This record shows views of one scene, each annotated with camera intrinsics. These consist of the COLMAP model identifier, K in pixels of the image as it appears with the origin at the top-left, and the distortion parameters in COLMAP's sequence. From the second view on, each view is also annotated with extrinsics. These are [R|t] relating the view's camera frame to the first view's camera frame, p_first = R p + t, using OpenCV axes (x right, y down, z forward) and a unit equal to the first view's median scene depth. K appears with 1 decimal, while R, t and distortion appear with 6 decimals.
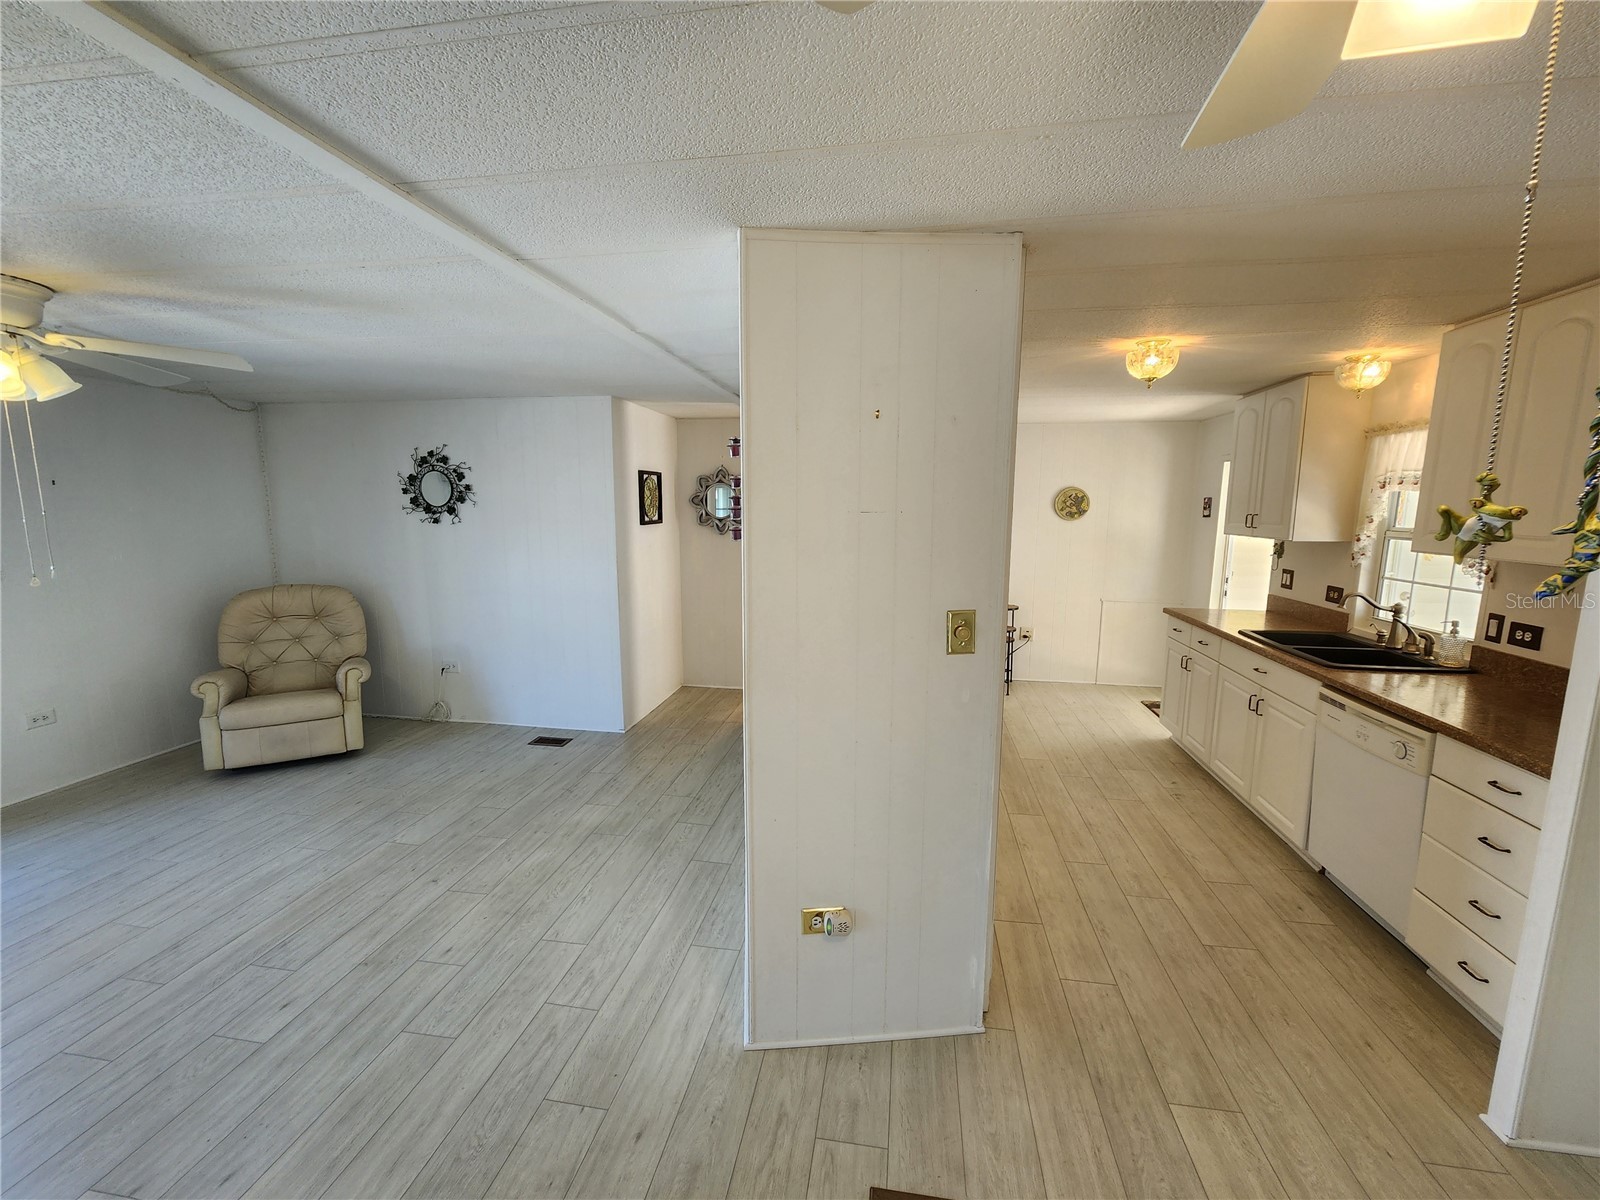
lens RADIAL K [[657.8, 0, 804.9], [0, 657.8, 599.8], [0, 0, 1]] dist [-0.001985, 0.000901]
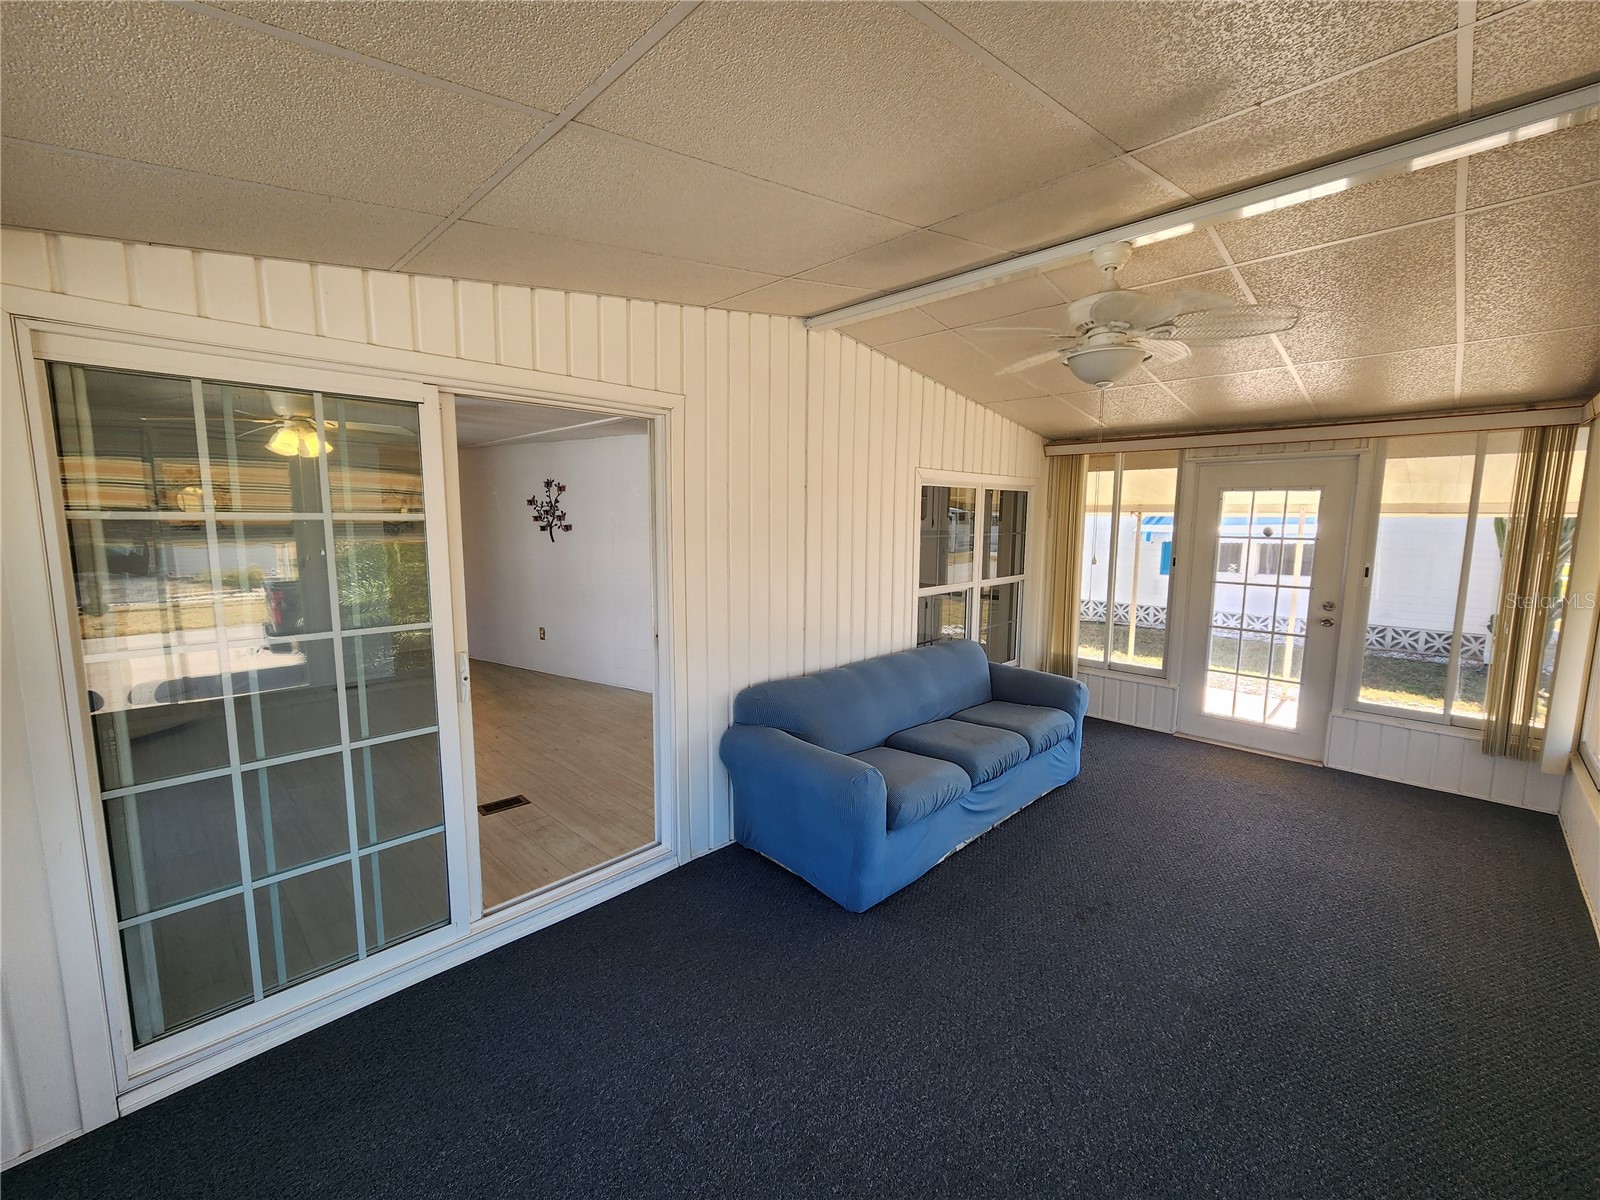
lens RADIAL K [[657.8, 0, 806.5], [0, 657.8, 599.4], [0, 0, 1]] dist [-0.001985, 0.000901]
pose [[0.576656, -0.106167, 0.810059, -1.365683], [0.116905, 0.992040, 0.046796, 0.118430], [-0.808579, 0.067715, 0.584478, -0.840444]]
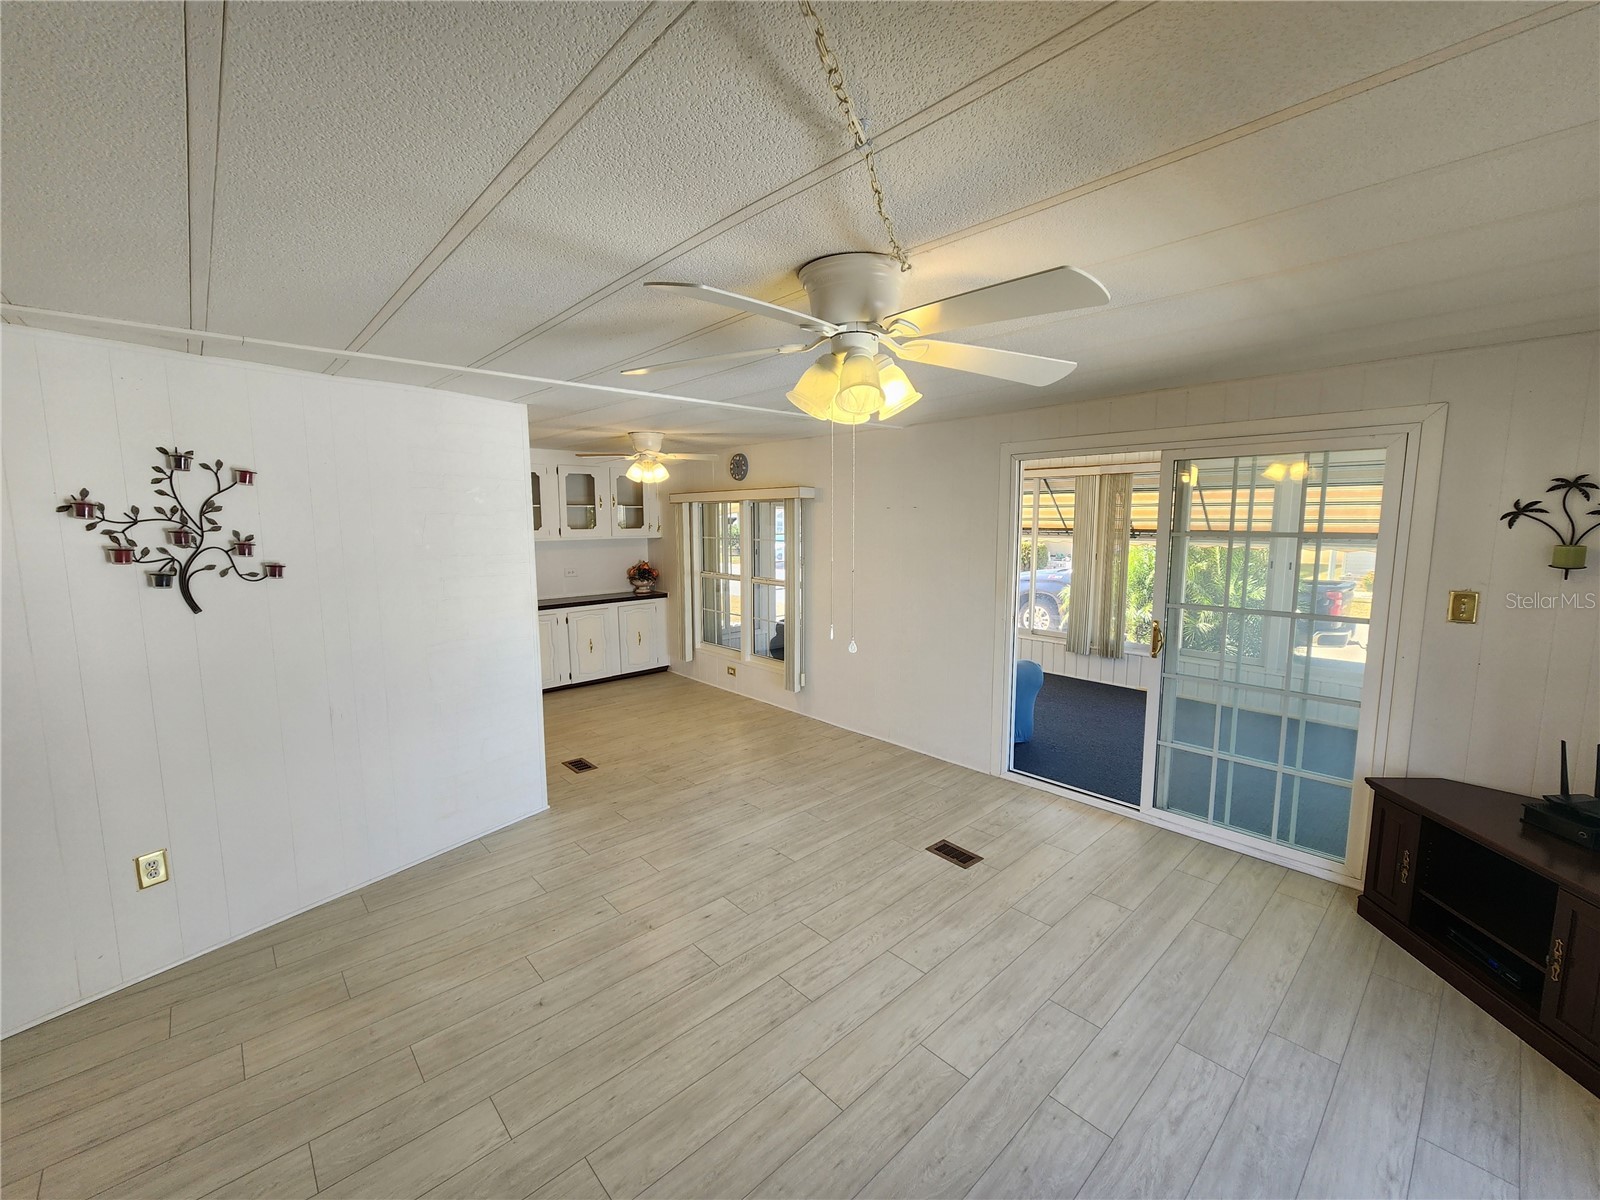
lens RADIAL K [[657.8, 0, 803.5], [0, 657.8, 594.6], [0, 0, 1]] dist [-0.001985, 0.000901]
pose [[-0.784395, -0.076303, 0.615550, -1.192929], [0.090127, 0.967851, 0.234823, -0.208584], [-0.613679, 0.239672, -0.752300, 1.202801]]
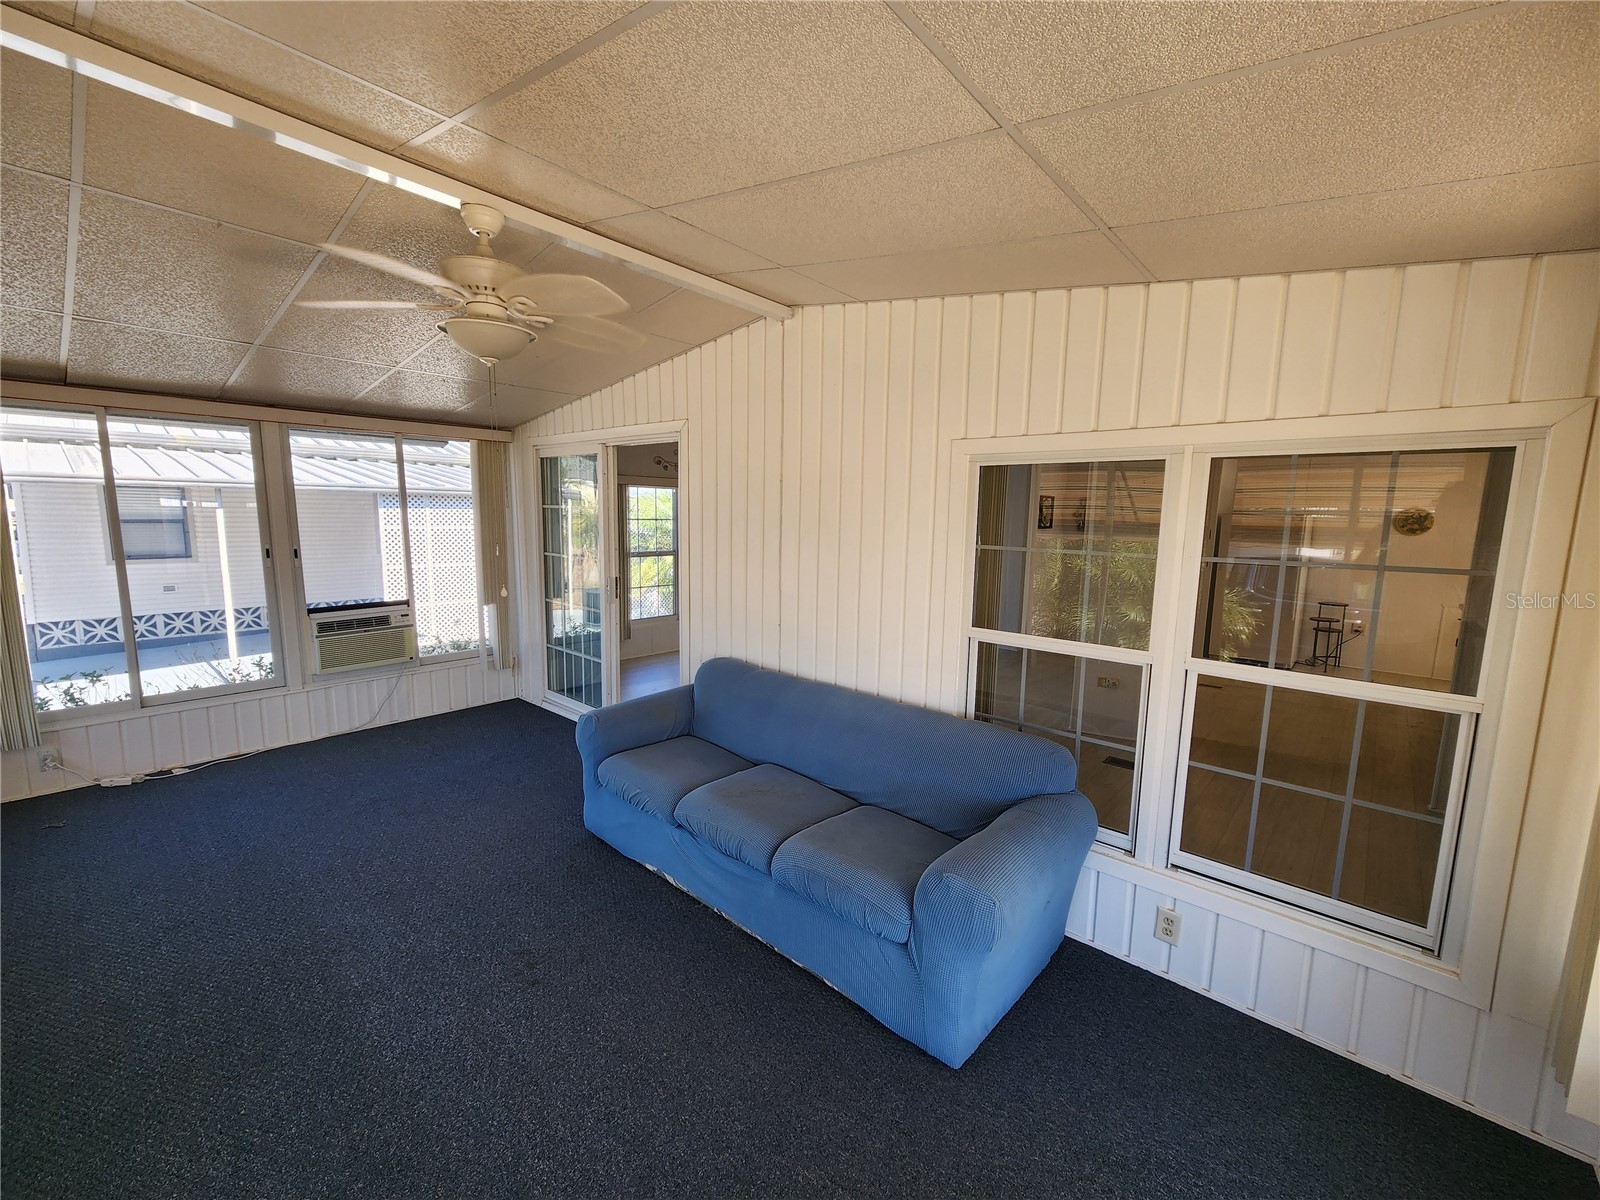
lens RADIAL K [[657.8, 0, 799.8], [0, 657.8, 600.7], [0, 0, 1]] dist [-0.001985, 0.000901]
pose [[0.840500, 0.085417, -0.535036, 0.228089], [-0.094783, 0.995447, 0.010025, 0.167632], [0.533457, 0.042286, 0.844770, -1.108162]]
